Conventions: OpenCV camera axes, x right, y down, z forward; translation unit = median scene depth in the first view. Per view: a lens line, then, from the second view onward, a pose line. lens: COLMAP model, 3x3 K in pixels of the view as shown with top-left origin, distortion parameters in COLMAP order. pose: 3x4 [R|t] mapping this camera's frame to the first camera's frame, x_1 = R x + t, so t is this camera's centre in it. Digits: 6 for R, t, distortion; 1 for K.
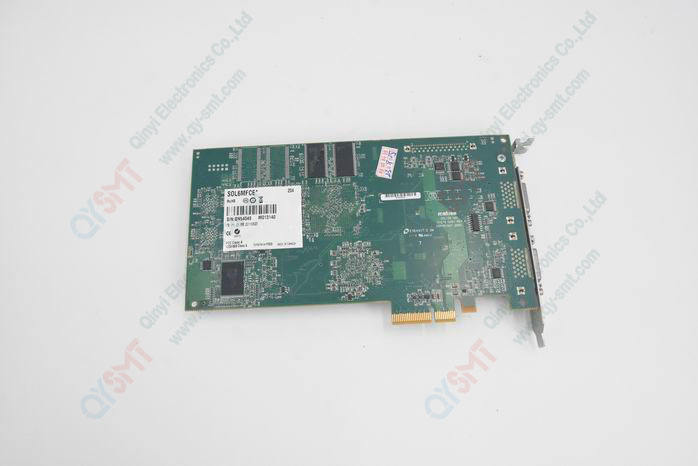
lens RADIAL K [[556.4, 0, 349.0], [0, 556.4, 233.0], [0, 0, 1]] dist [-0.001531, 0.001832]
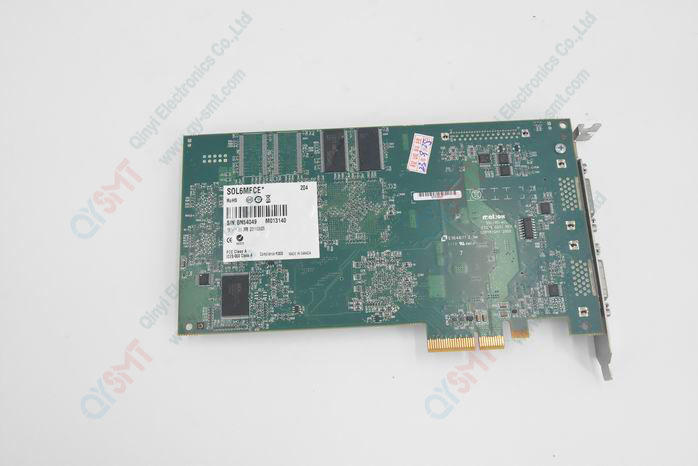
lens RADIAL K [[717.6, 0, 377.6], [0, 717.6, 243.7], [0, 0, 1]] dist [0.004950, 0.000093]
pose [[0.999996, 0.000306, -0.002648, 0.054661], [-0.000301, 0.999998, 0.001784, 0.016787], [0.002648, -0.001783, 0.999995, -0.288693]]
